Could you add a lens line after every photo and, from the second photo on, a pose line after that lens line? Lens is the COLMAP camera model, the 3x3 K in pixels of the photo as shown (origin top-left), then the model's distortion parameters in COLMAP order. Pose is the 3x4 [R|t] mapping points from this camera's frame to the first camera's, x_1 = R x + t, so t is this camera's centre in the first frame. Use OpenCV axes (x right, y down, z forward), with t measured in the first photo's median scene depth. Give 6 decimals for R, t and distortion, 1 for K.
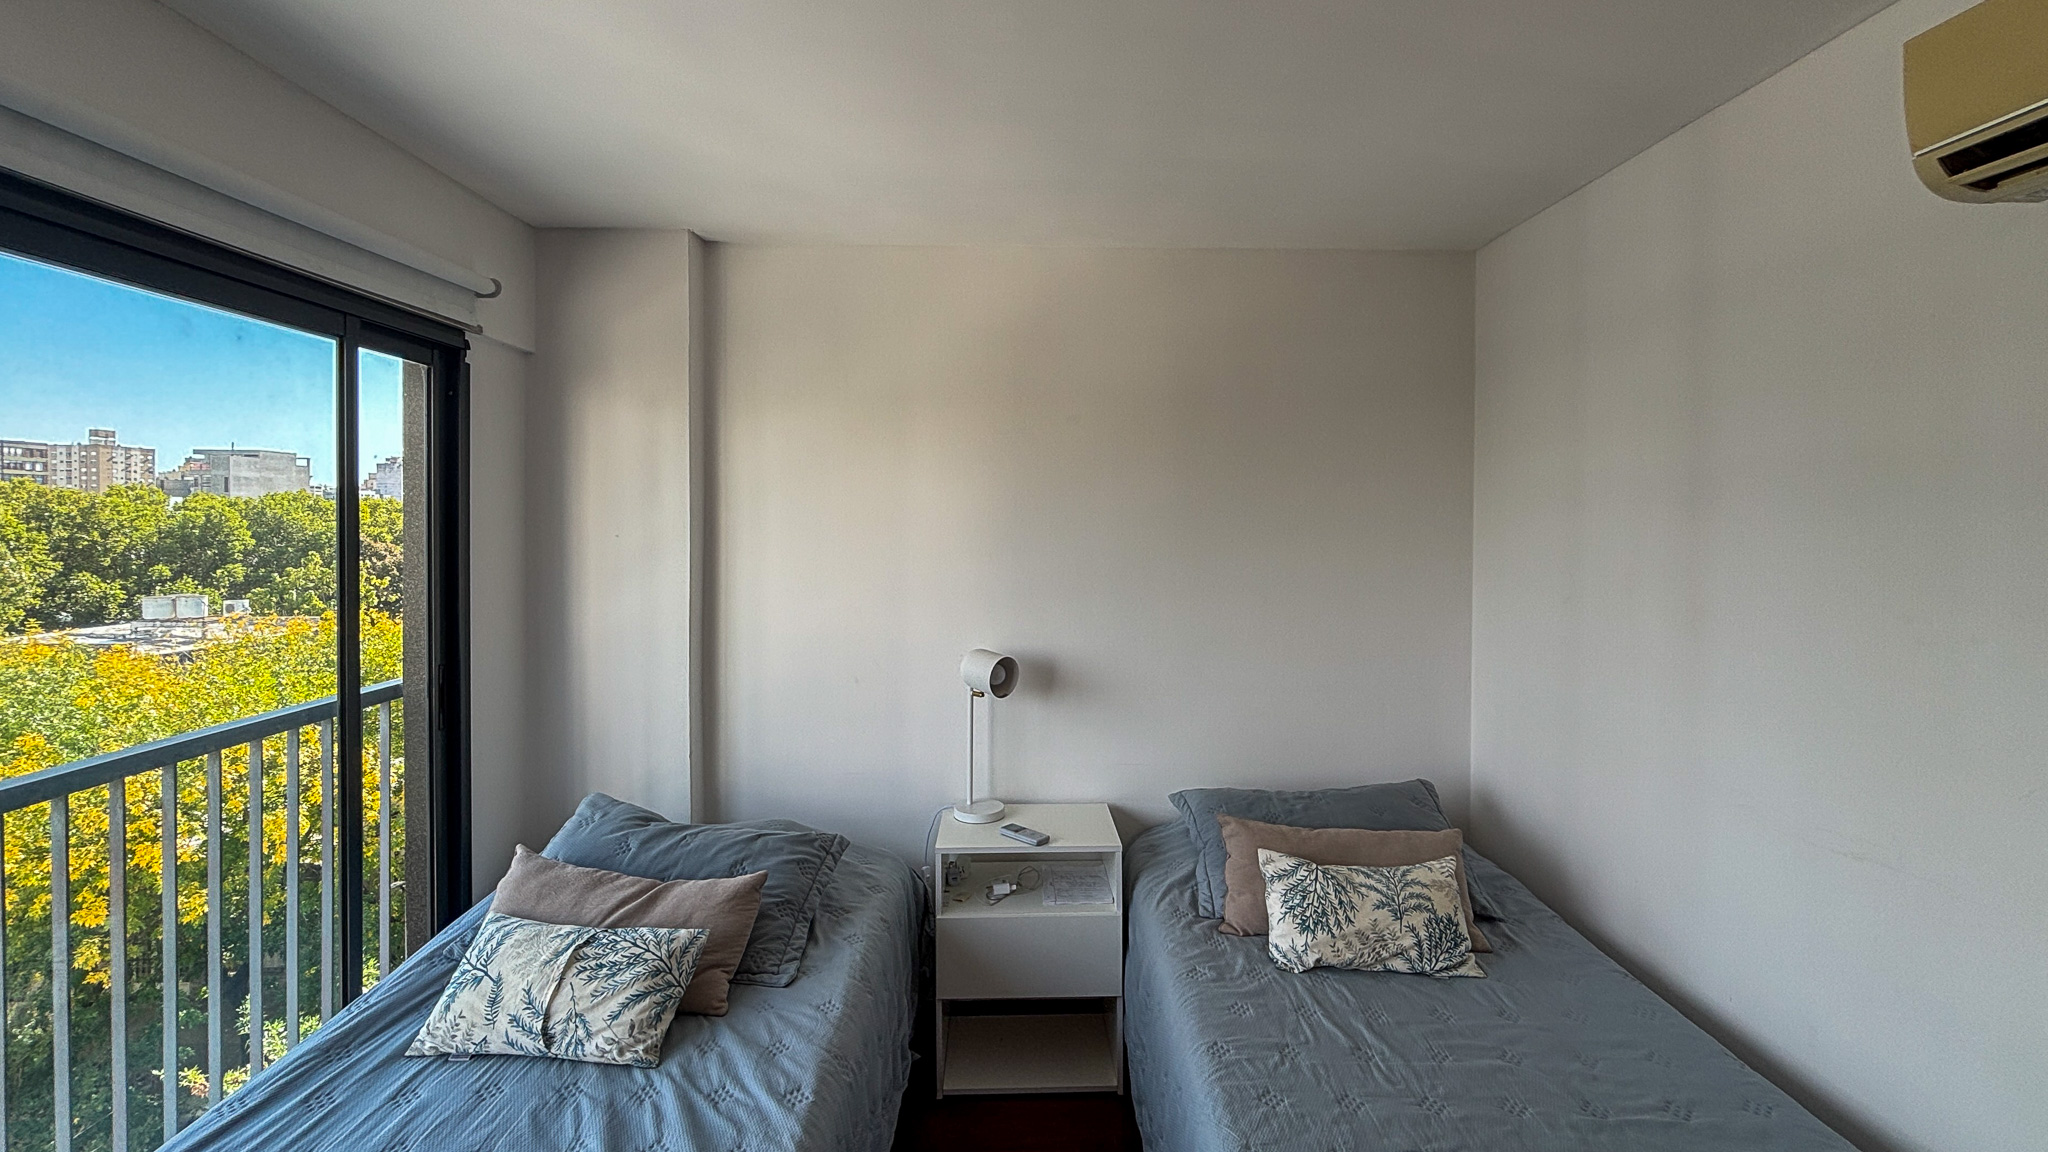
lens RADIAL K [[886.0, 0, 1025.6], [0, 886.0, 535.8], [0, 0, 1]] dist [0.009755, 0.000138]
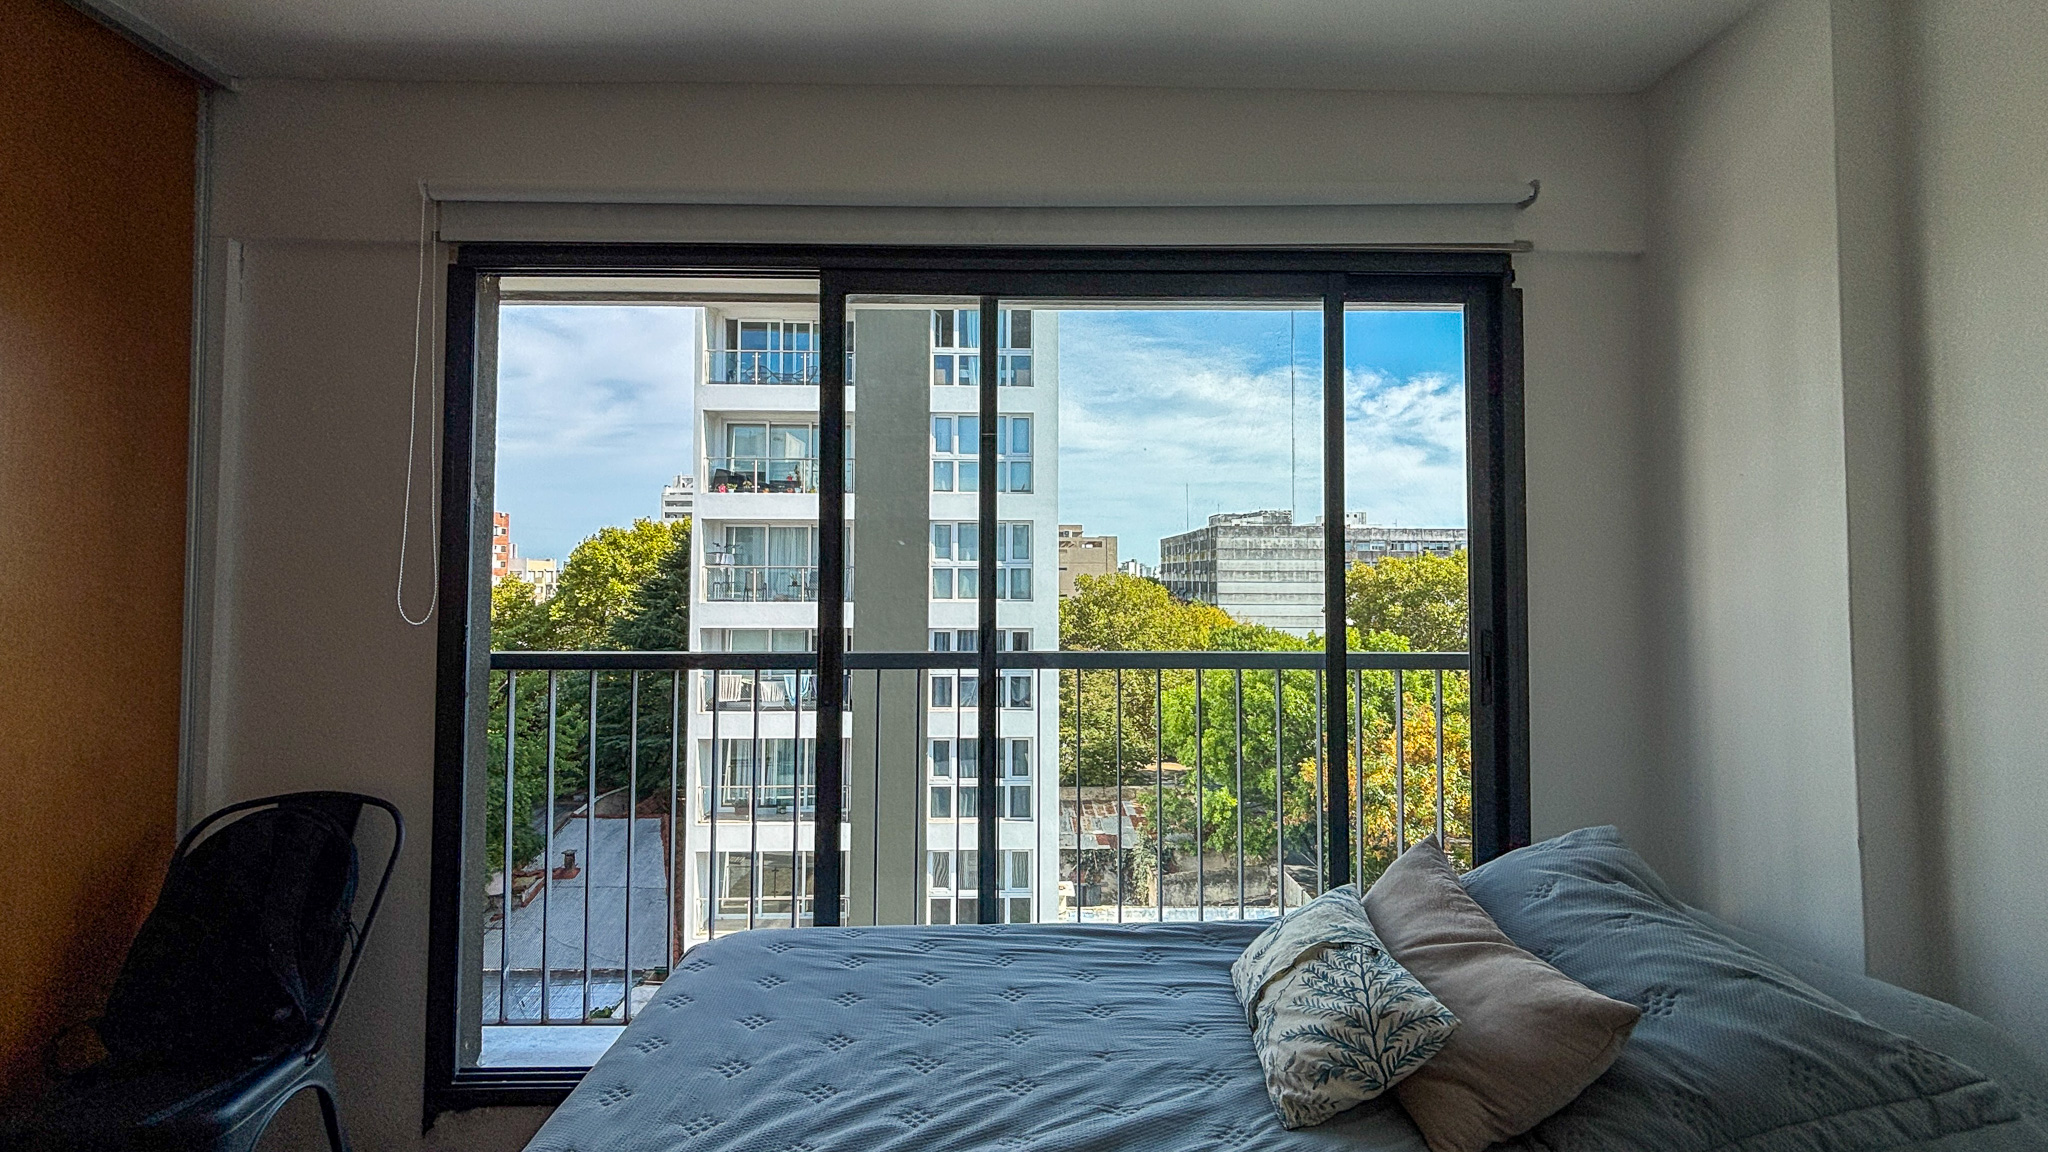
lens RADIAL K [[886.0, 0, 1025.6], [0, 886.0, 535.8], [0, 0, 1]] dist [0.009755, 0.000138]
pose [[0.019684, -0.047096, -0.998696, 0.190552], [-0.012640, 0.998798, -0.047350, 0.081717], [0.999726, 0.013555, 0.019065, 0.430412]]
